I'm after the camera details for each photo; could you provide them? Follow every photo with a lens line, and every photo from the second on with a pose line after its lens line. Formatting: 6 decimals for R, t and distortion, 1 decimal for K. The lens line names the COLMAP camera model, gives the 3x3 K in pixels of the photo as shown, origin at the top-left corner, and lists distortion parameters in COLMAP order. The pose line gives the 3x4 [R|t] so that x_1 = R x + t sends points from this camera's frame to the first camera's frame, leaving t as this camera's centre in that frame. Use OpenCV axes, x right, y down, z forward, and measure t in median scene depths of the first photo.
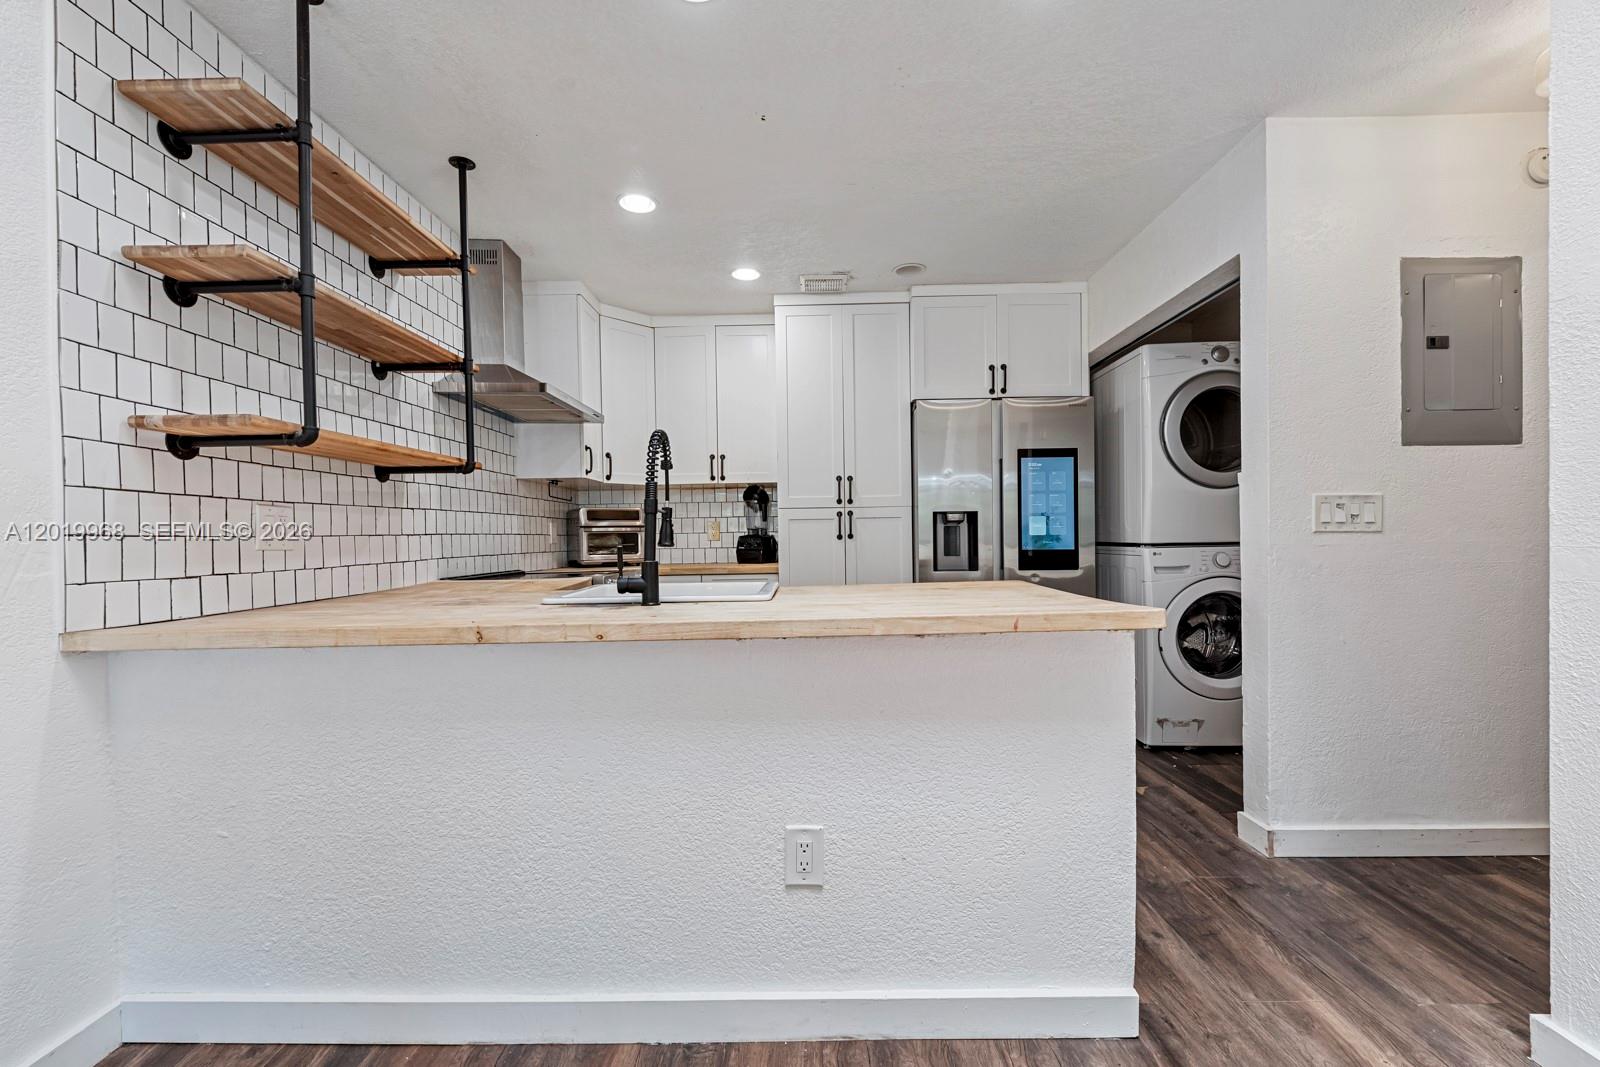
lens RADIAL K [[655.5, 0, 797.2], [0, 655.5, 546.5], [0, 0, 1]] dist [-0.000793, -0.000073]
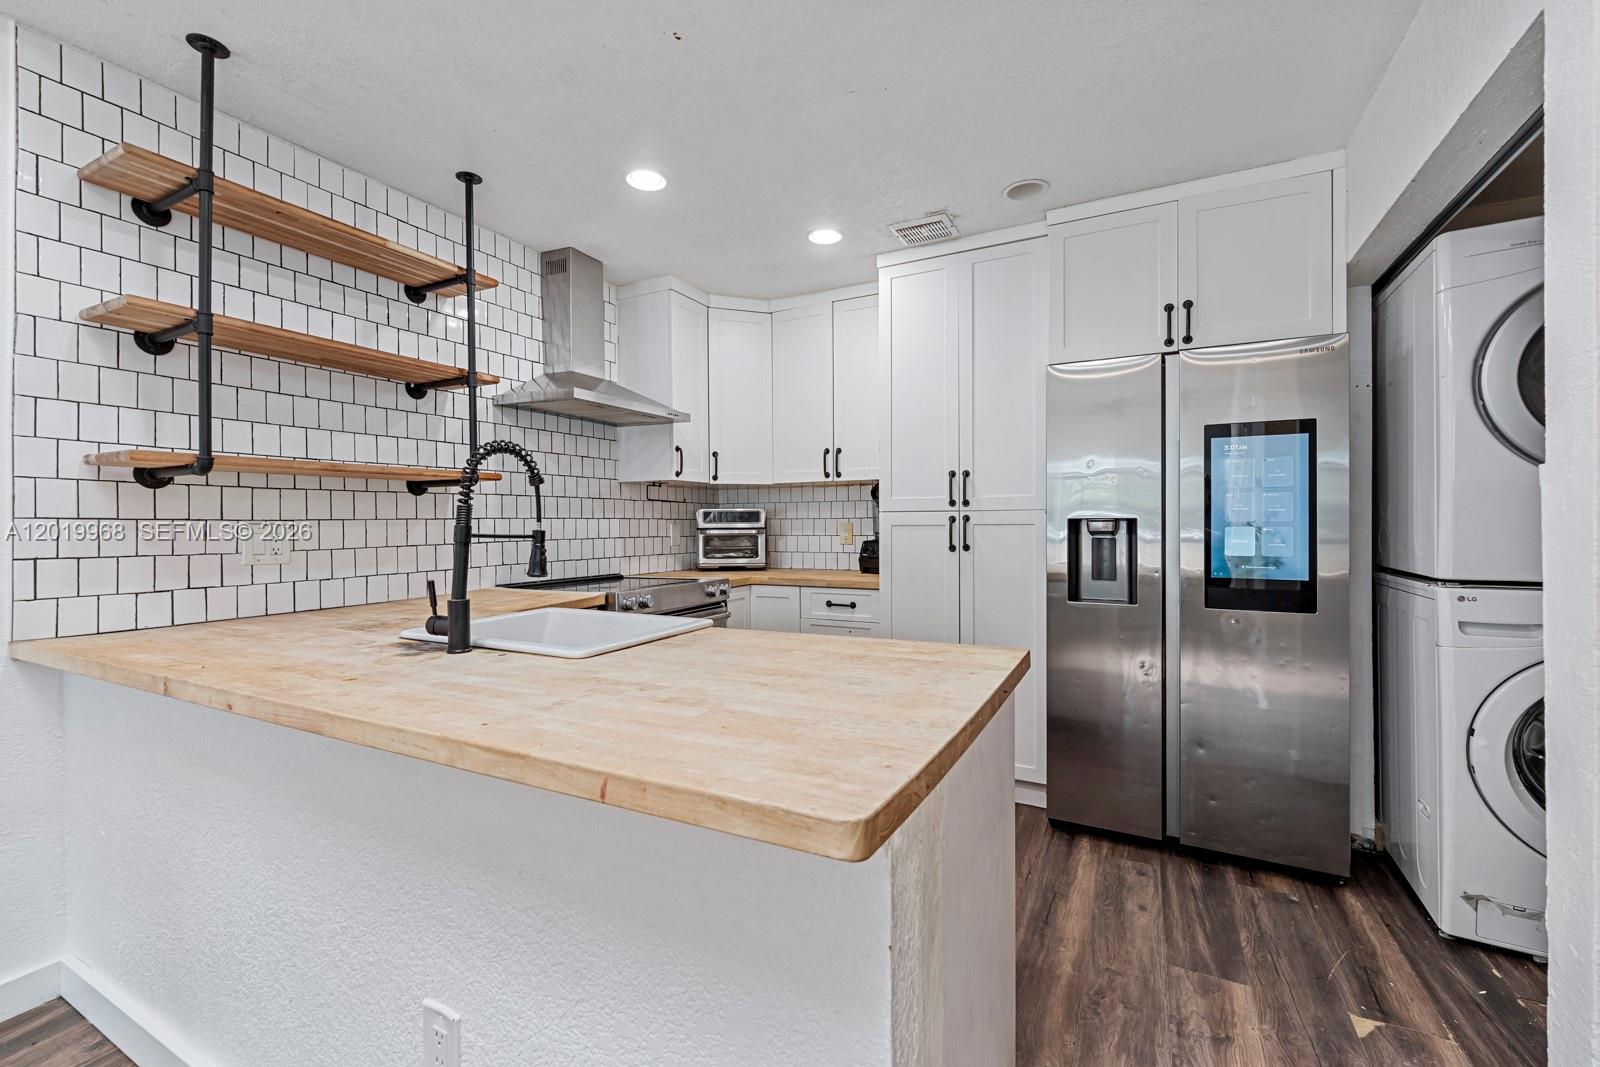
lens RADIAL K [[664.9, 0, 798.8], [0, 664.9, 525.7], [0, 0, 1]] dist [-0.001500, -0.000416]
pose [[0.894259, 0.012834, -0.447366, 0.271353], [-0.016254, 0.999861, -0.003807, -0.037871], [0.447254, 0.010676, 0.894343, 0.216344]]
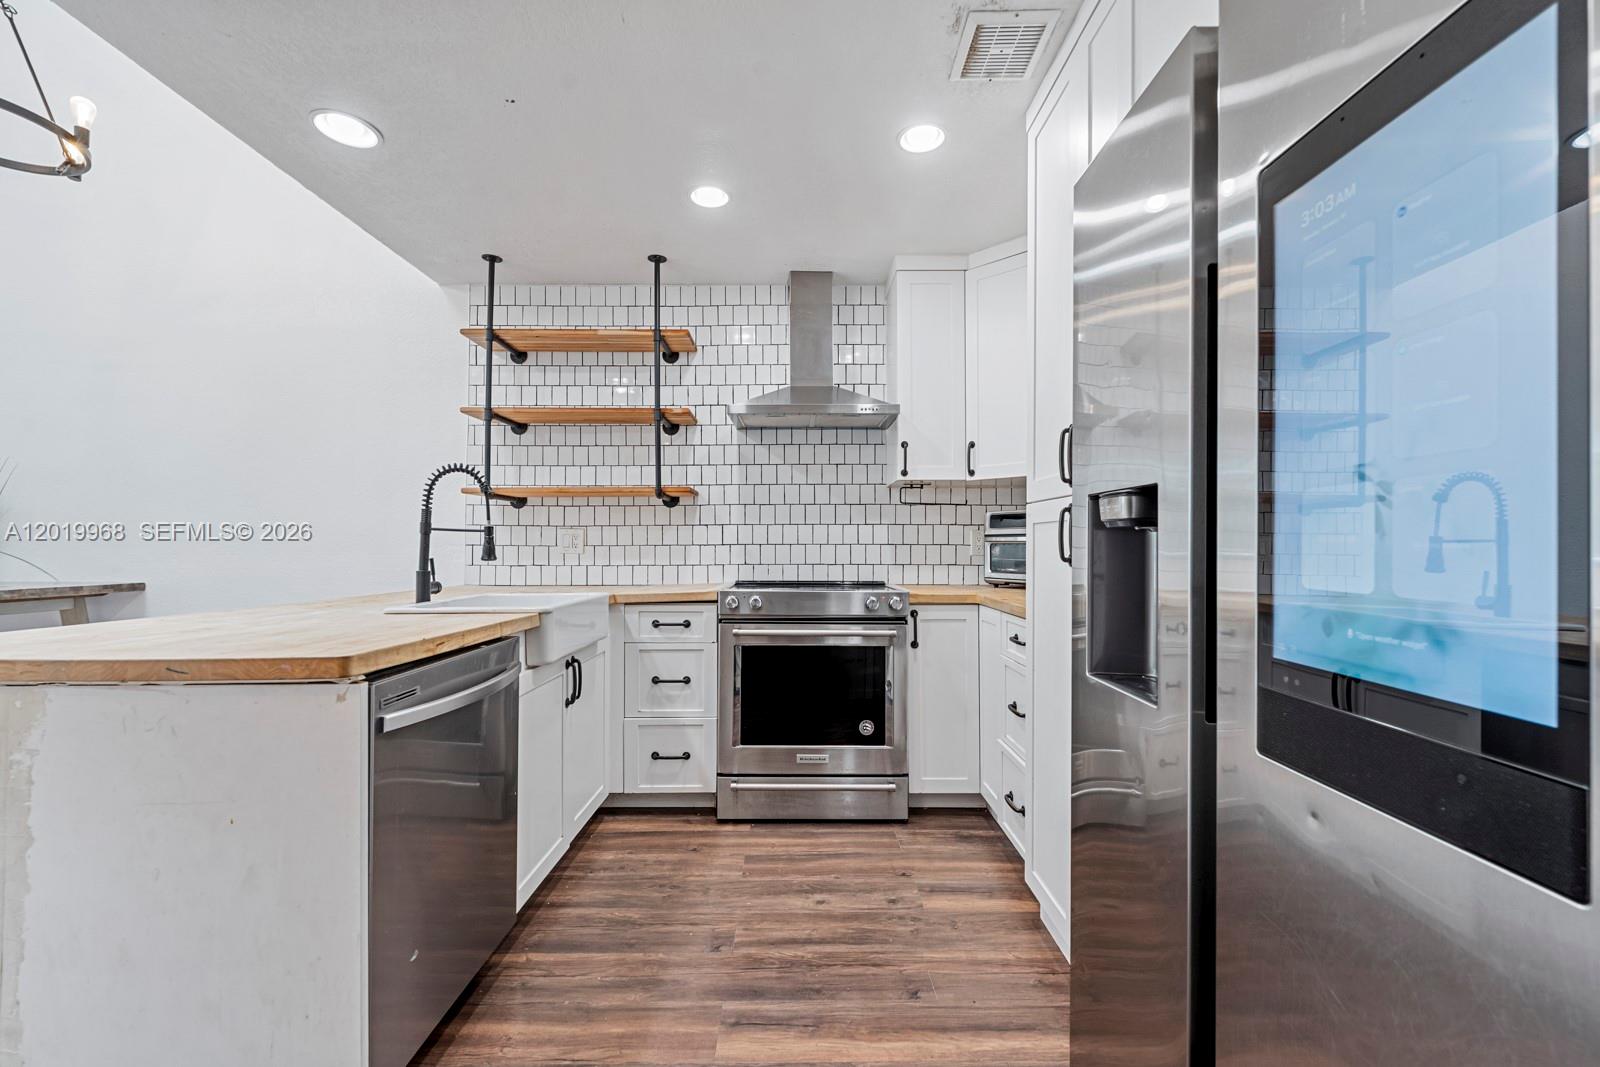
lens RADIAL K [[671.7, 0, 800.0], [0, 671.7, 533.5], [0, 0, 1]] dist [0.002355, 0.000024]
pose [[0.017550, -0.003474, -0.999840, 0.551788], [-0.017883, 0.999833, -0.003788, -0.028932], [0.999686, 0.017946, 0.017485, 0.855130]]
